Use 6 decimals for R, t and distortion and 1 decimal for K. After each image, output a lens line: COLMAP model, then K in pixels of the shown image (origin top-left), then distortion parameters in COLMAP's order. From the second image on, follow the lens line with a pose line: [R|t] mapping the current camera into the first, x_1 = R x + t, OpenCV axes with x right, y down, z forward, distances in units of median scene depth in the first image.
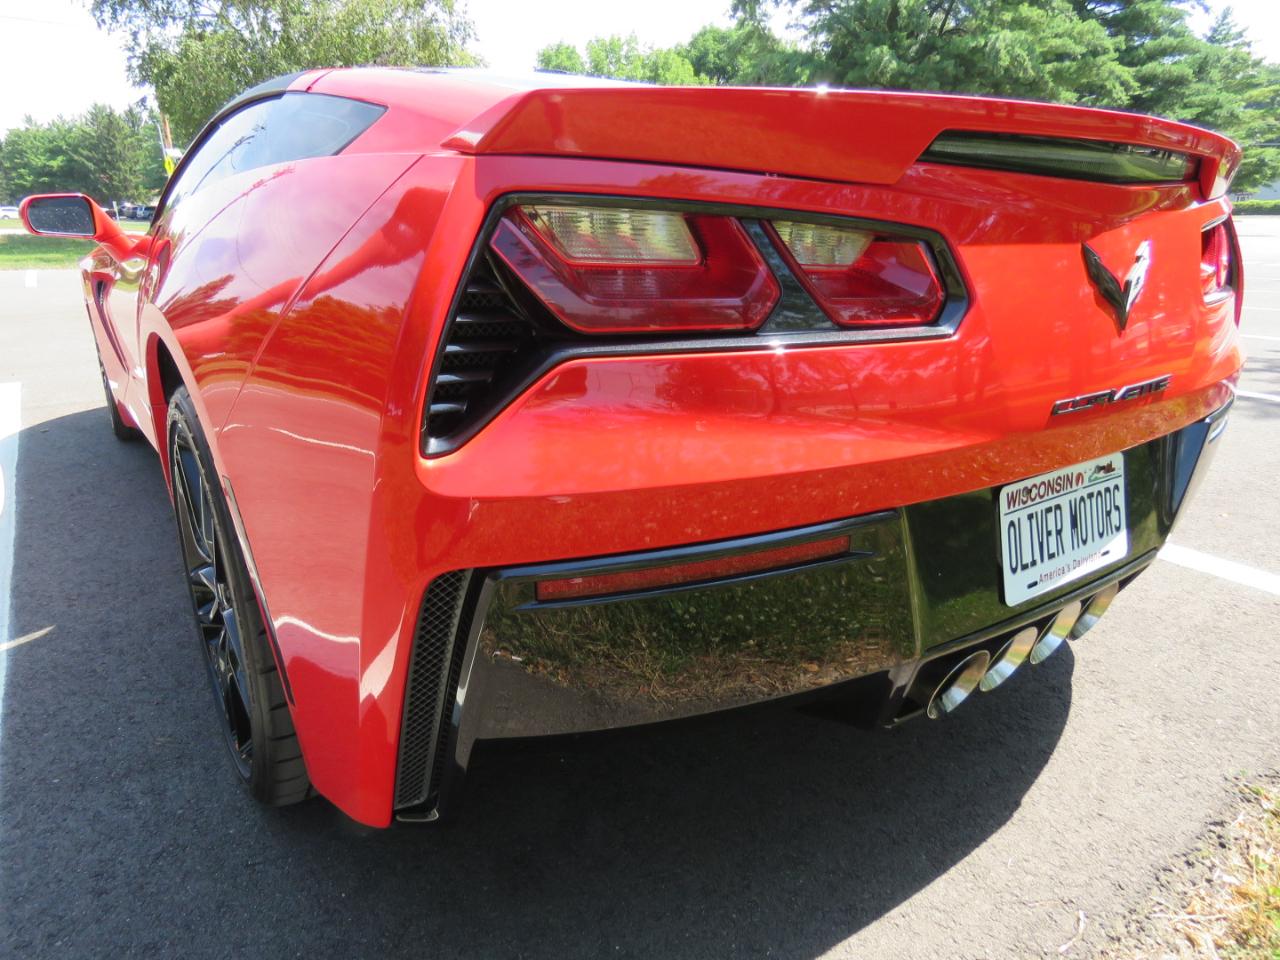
lens RADIAL K [[802.8, 0, 628.6], [0, 802.8, 478.2], [0, 0, 1]] dist [-0.006335, 0.000869]
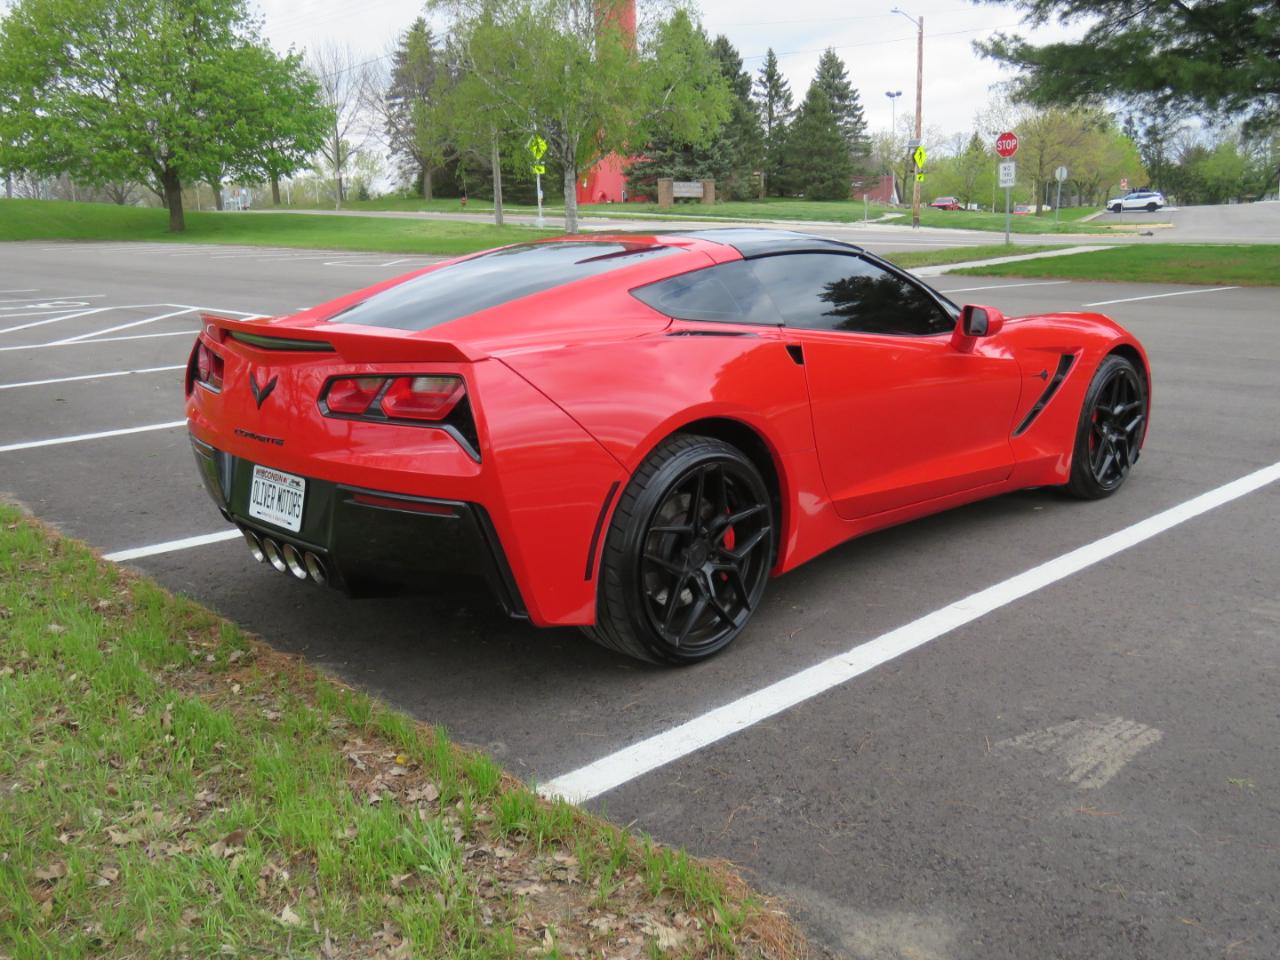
lens RADIAL K [[1154.3, 0, 644.4], [0, 1154.3, 477.5], [0, 0, 1]] dist [0.019034, -0.039847]
pose [[0.178695, 0.211507, -0.960902, 3.717262], [-0.280134, 0.947138, 0.156382, -0.761372], [0.943183, 0.241236, 0.228499, 1.208830]]
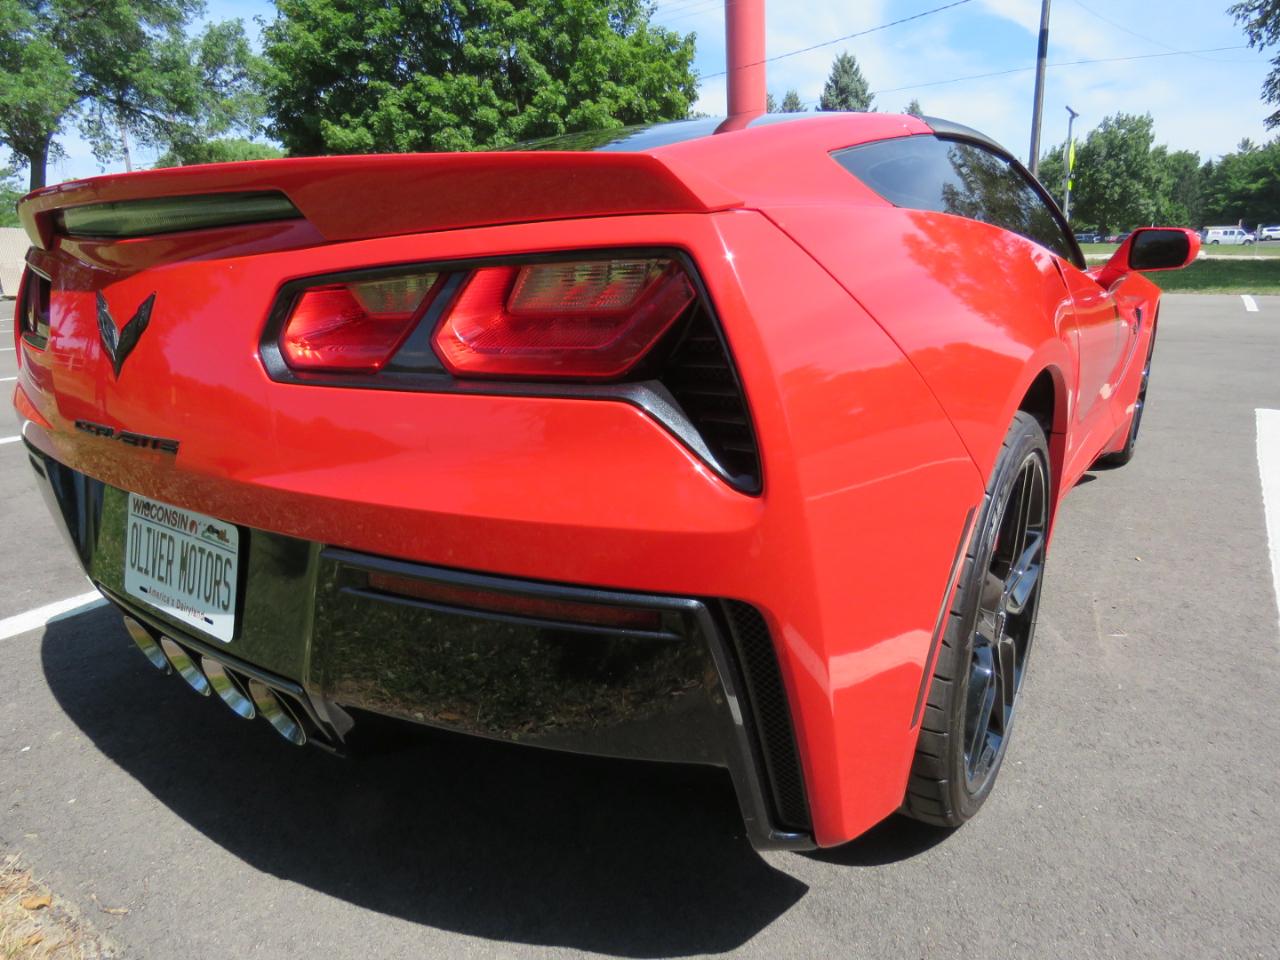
lens RADIAL K [[802.8, 0, 630.2], [0, 802.8, 484.3], [0, 0, 1]] dist [-0.006335, 0.000869]
pose [[0.338722, 0.249298, -0.907259, 1.652243], [-0.267890, 0.949902, 0.160999, -0.357764], [0.901944, 0.188512, 0.388537, 1.103760]]
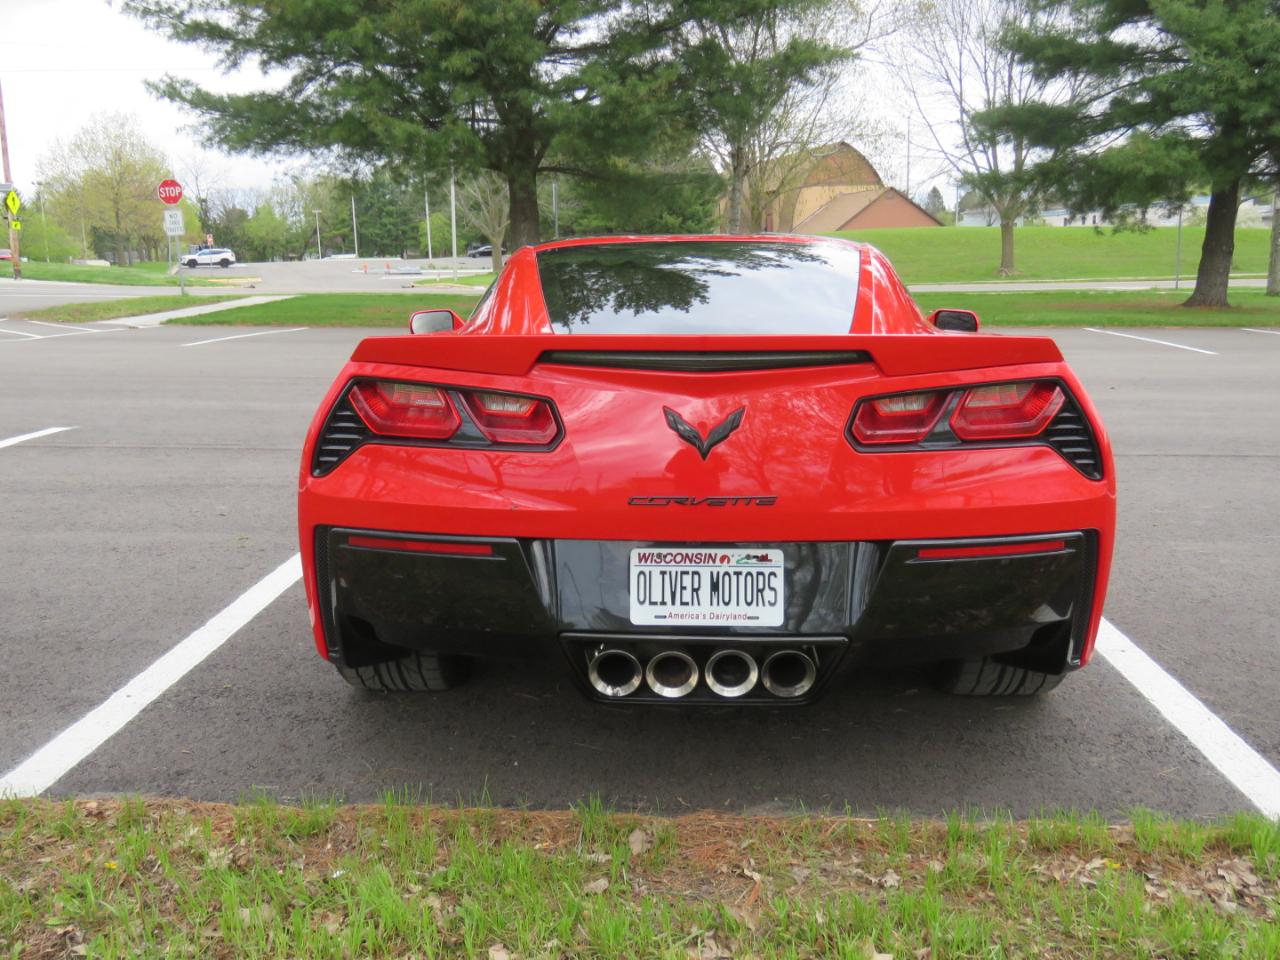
lens RADIAL K [[1154.3, 0, 634.3], [0, 1154.3, 487.3], [0, 0, 1]] dist [0.019034, -0.039847]
pose [[0.797281, 0.109450, -0.593602, 1.694724], [-0.175541, 0.982961, -0.054533, 0.015908], [0.577519, 0.147680, 0.802909, -0.832228]]
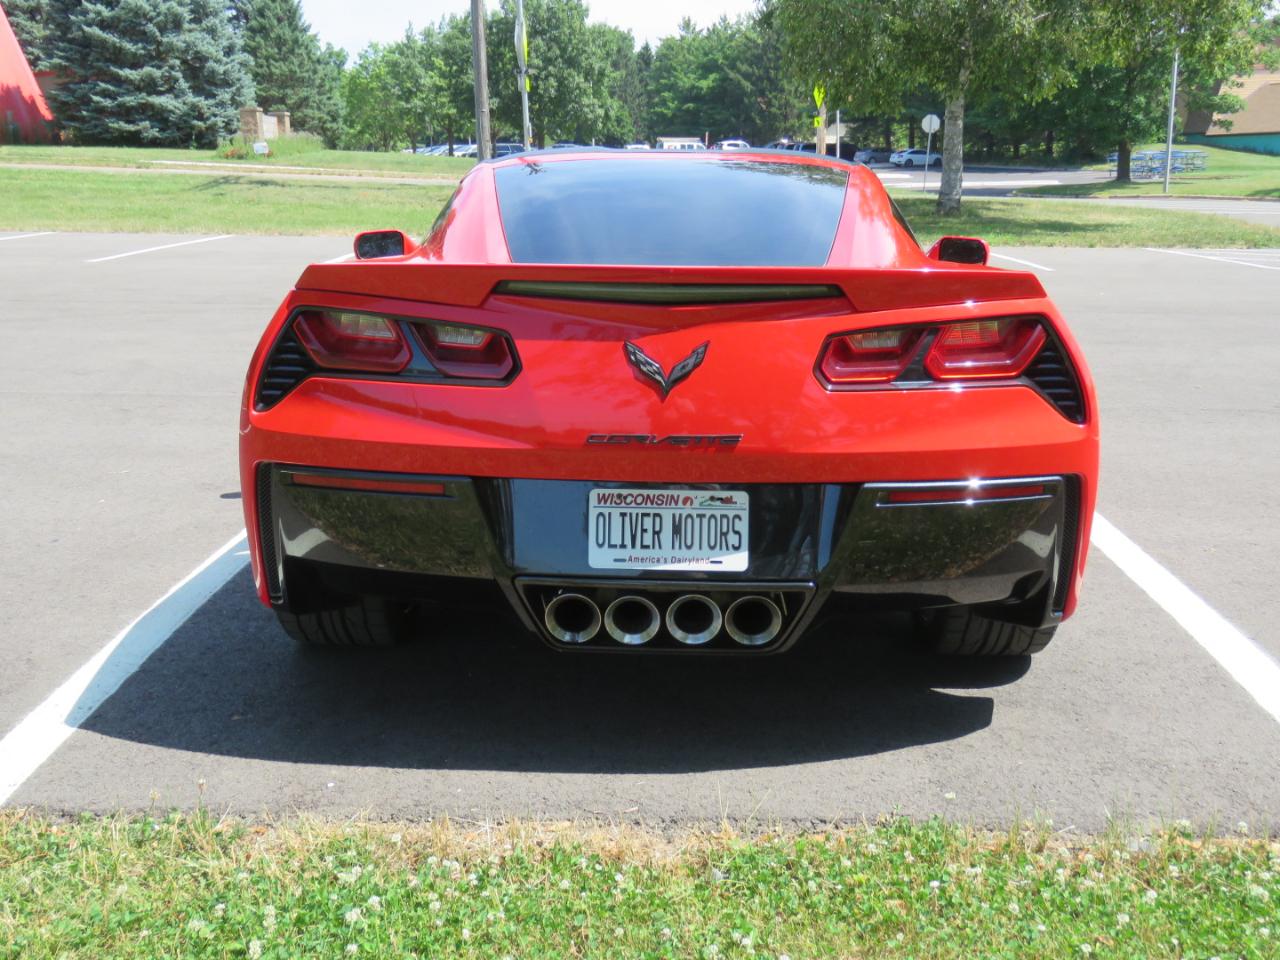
lens RADIAL K [[1407.2, 0, 632.7], [0, 1407.2, 482.7], [0, 0, 1]] dist [0.000137, 0.000000]
pose [[0.802214, 0.134404, -0.581712, 1.946512], [-0.185317, 0.982262, -0.028611, 0.058833], [0.567548, 0.130753, 0.812892, -1.092000]]
